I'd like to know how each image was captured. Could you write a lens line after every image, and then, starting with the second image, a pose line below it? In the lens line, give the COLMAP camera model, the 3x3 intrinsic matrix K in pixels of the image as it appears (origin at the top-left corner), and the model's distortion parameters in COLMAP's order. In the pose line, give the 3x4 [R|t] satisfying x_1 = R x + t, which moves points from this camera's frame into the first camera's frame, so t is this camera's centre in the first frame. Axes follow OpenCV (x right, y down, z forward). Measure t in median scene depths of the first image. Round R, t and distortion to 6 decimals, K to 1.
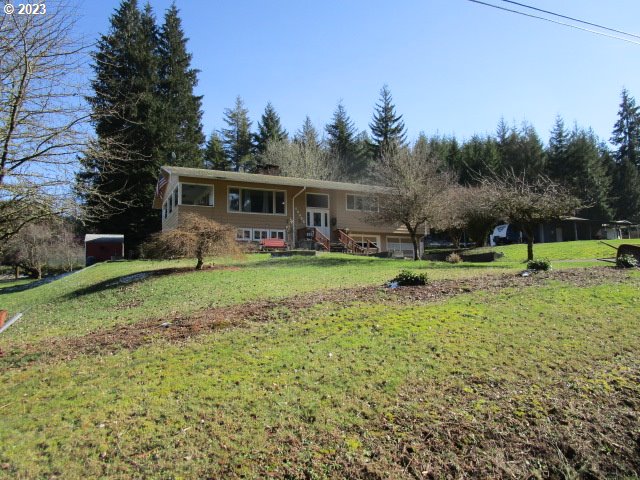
lens RADIAL K [[454.3, 0, 324.7], [0, 454.3, 234.9], [0, 0, 1]] dist [-0.035334, 0.009376]
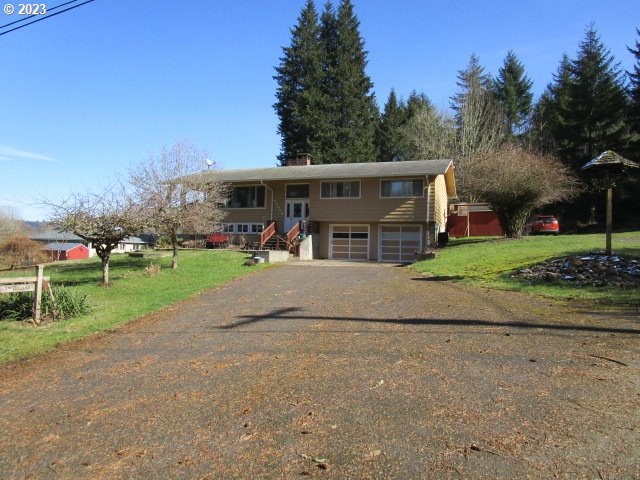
lens RADIAL K [[454.3, 0, 319.0], [0, 454.3, 242.1], [0, 0, 1]] dist [-0.035334, 0.009376]
pose [[0.687636, 0.019619, -0.725791, 0.379995], [0.049339, 0.996061, 0.073670, -0.018551], [0.724378, -0.086468, 0.683959, 0.187637]]
